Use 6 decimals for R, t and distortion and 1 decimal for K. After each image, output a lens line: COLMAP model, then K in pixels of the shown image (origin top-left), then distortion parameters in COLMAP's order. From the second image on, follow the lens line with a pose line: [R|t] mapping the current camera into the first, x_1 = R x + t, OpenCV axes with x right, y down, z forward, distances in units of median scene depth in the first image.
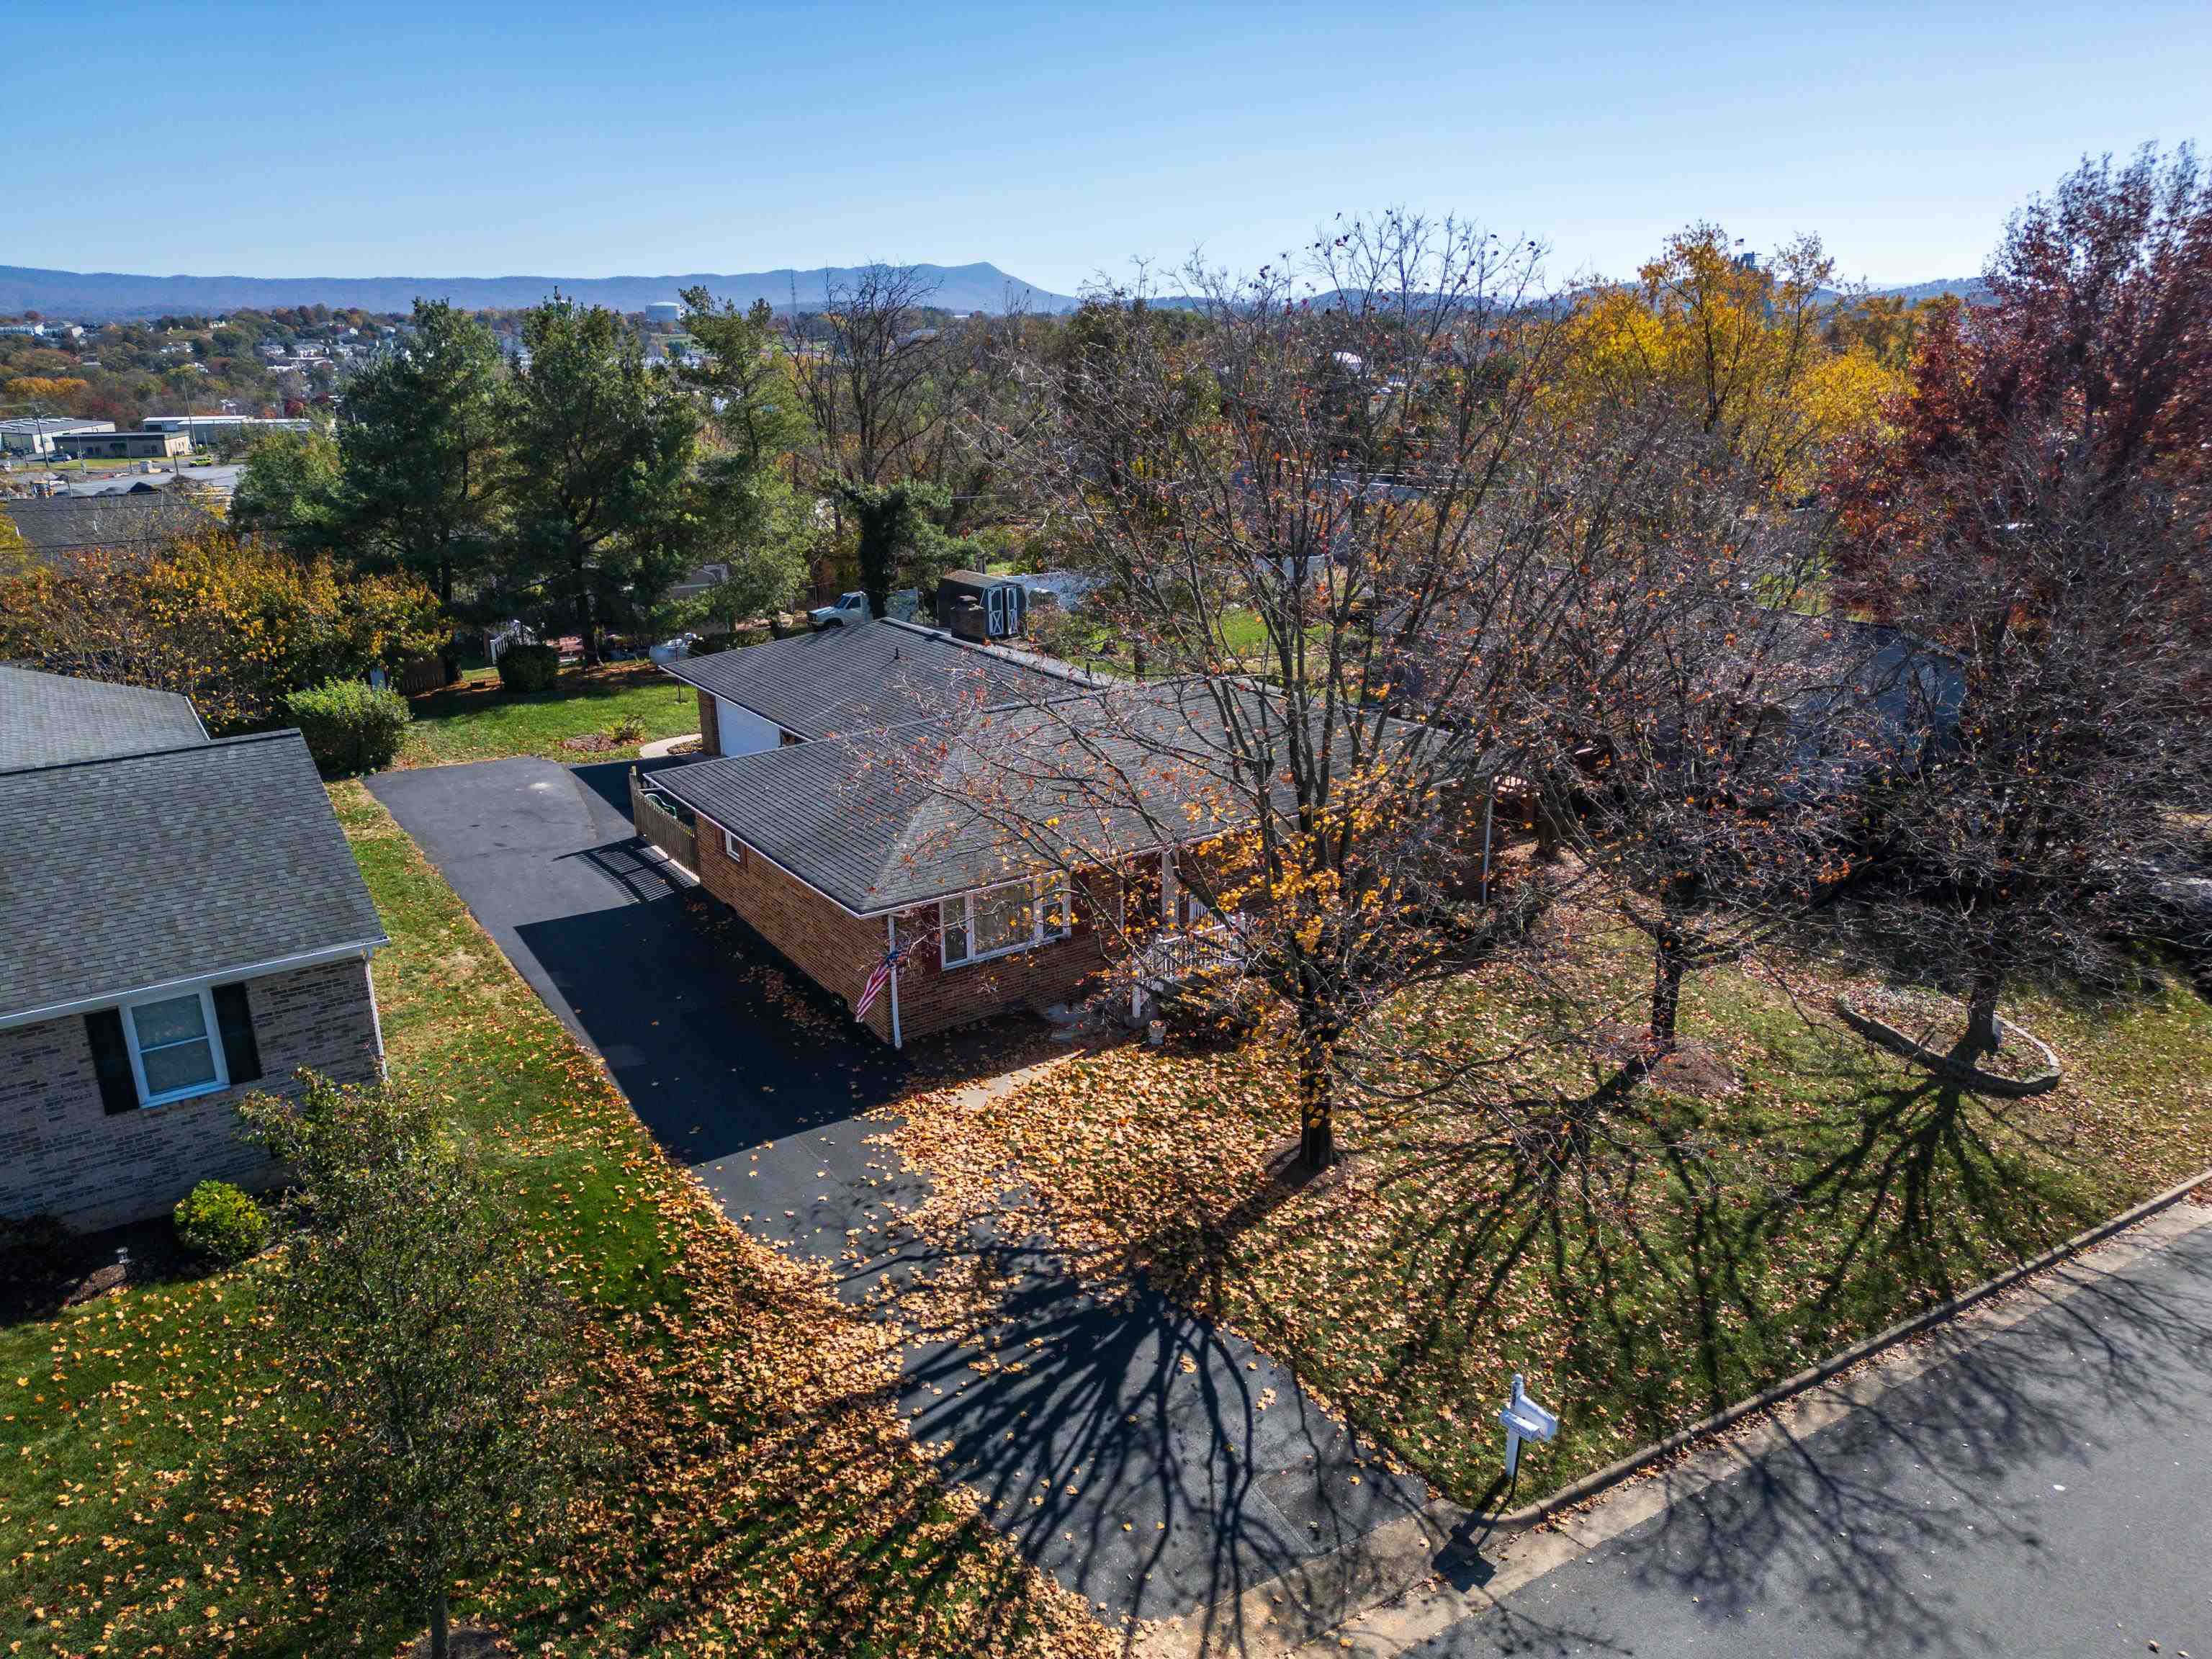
lens RADIAL K [[1542.6, 0, 1111.7], [0, 1542.6, 824.9], [0, 0, 1]] dist [0.081801, -0.085828]
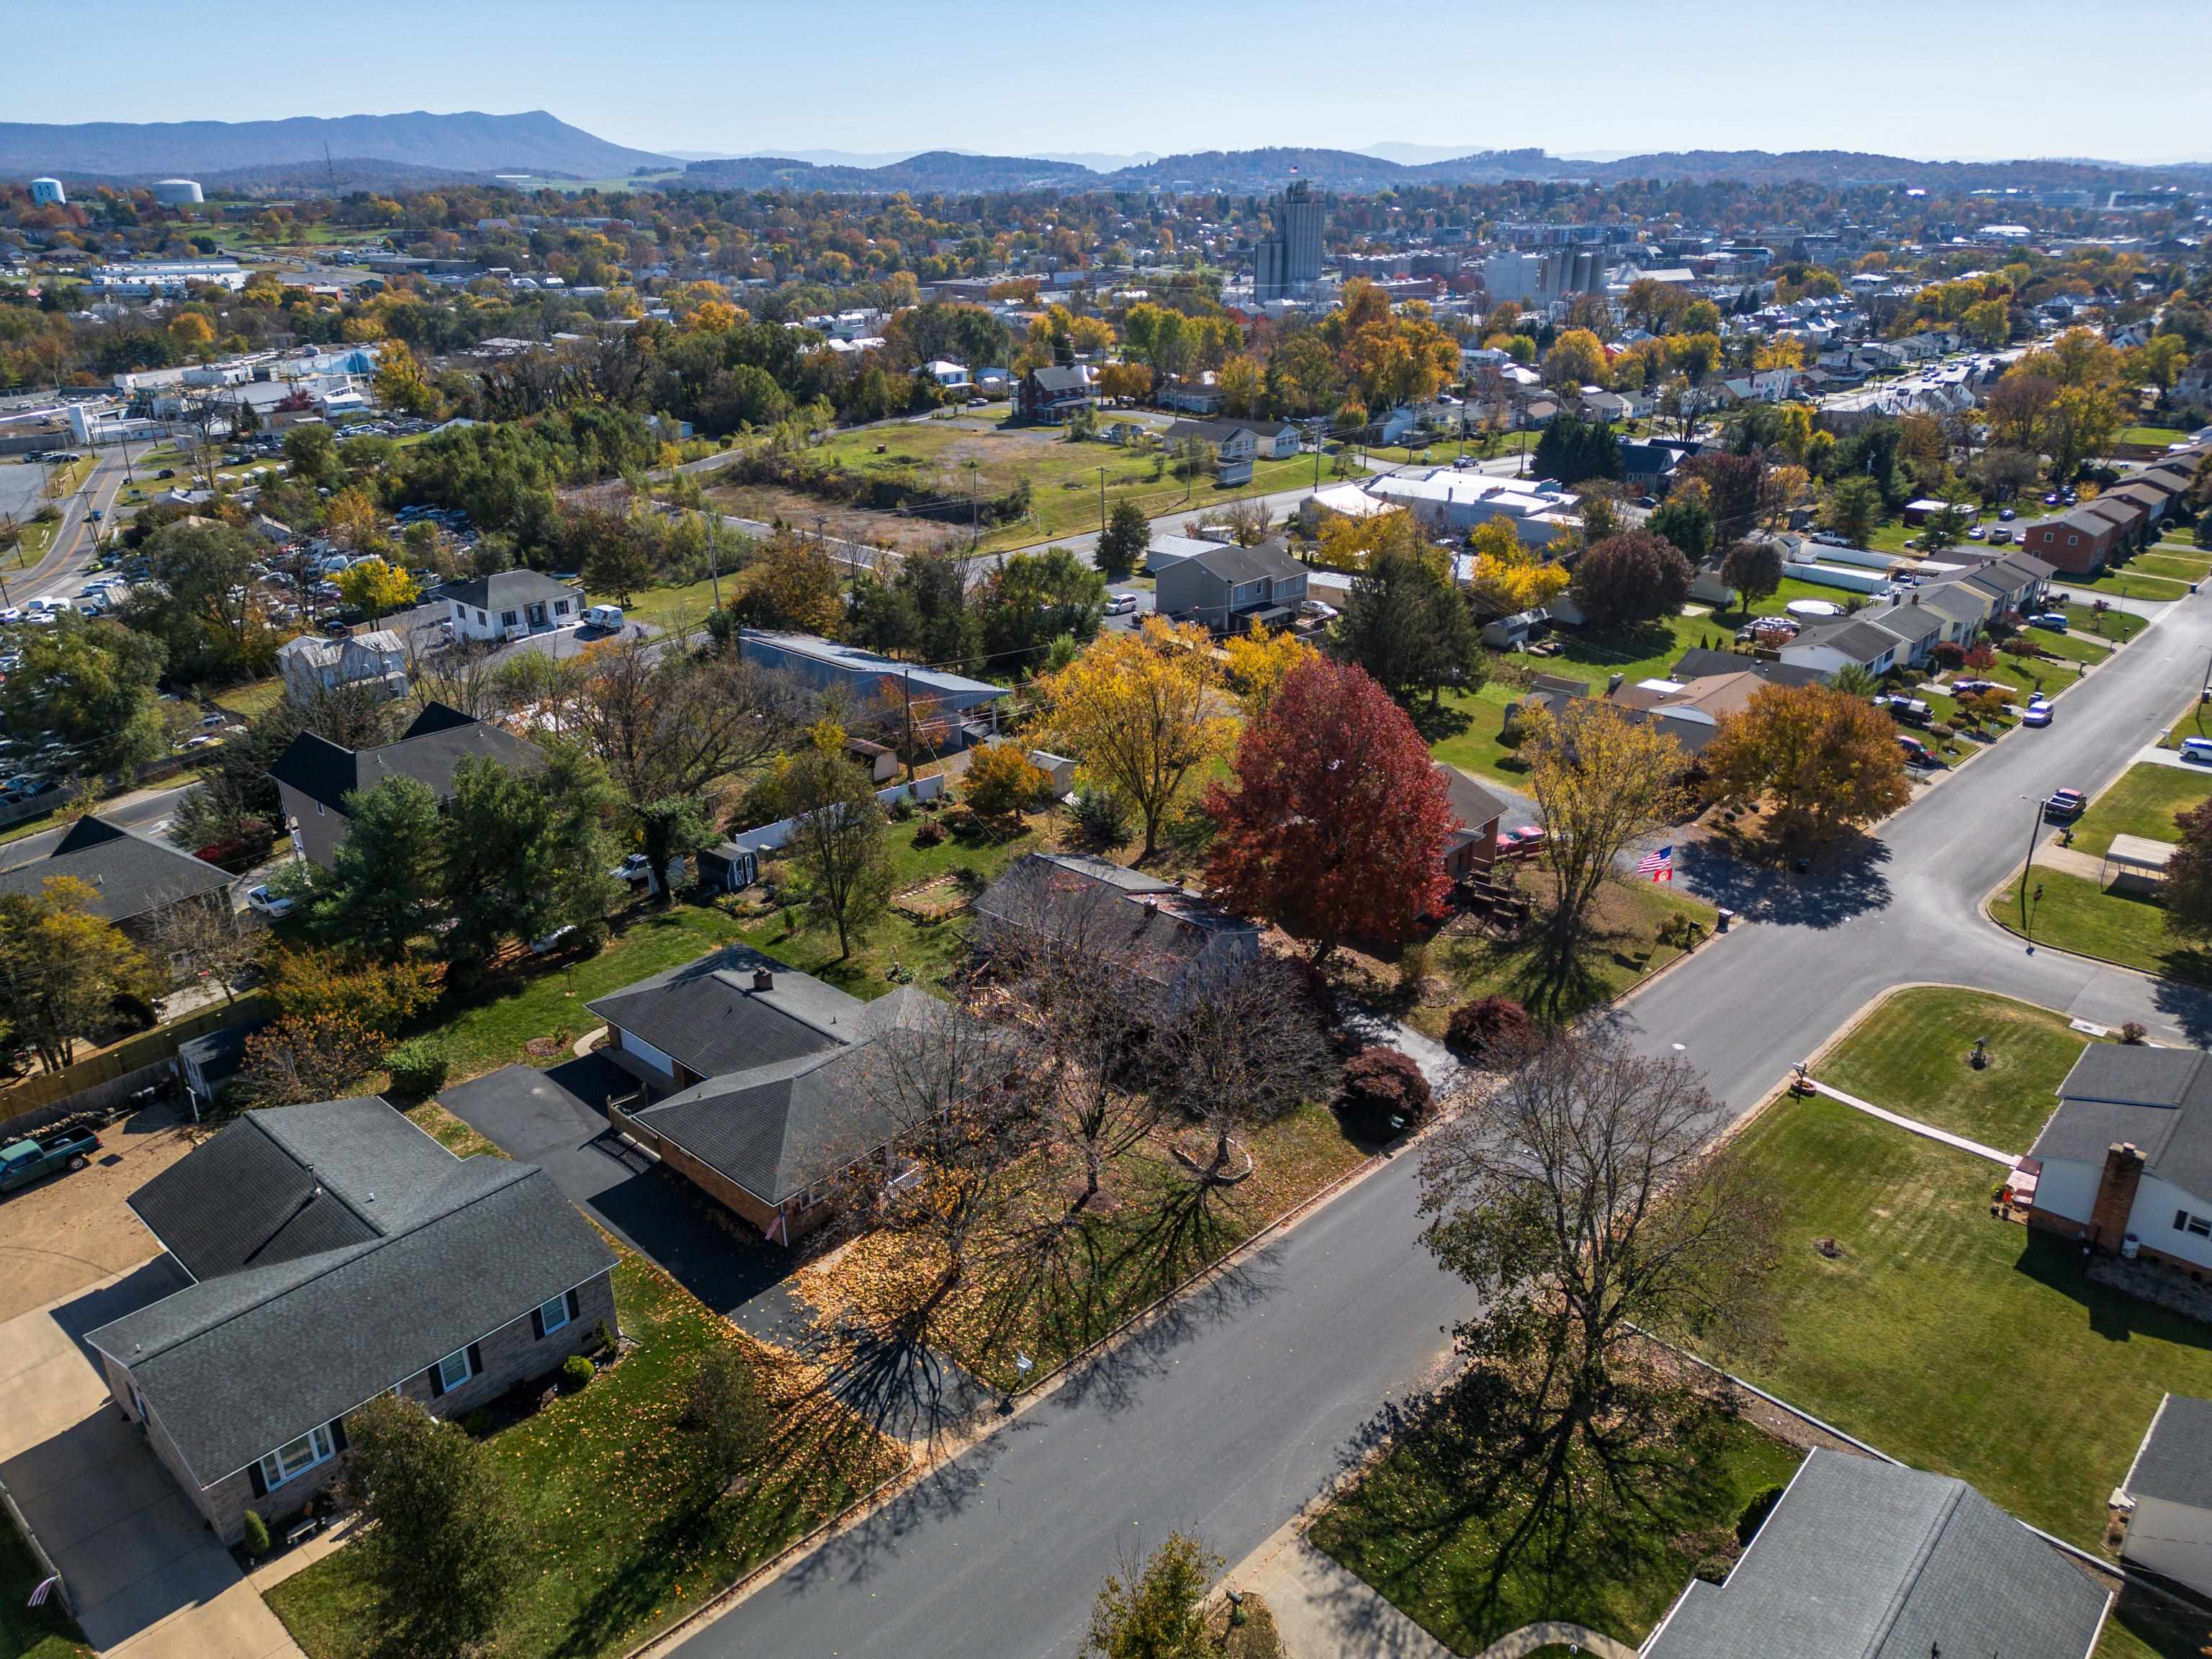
lens RADIAL K [[1542.6, 0, 1111.7], [0, 1542.6, 824.9], [0, 0, 1]] dist [0.081801, -0.085828]
pose [[0.970881, -0.091667, 0.221329, -0.151001], [0.073909, 0.993442, 0.087238, -0.875614], [-0.227875, -0.068340, 0.971289, -1.856700]]
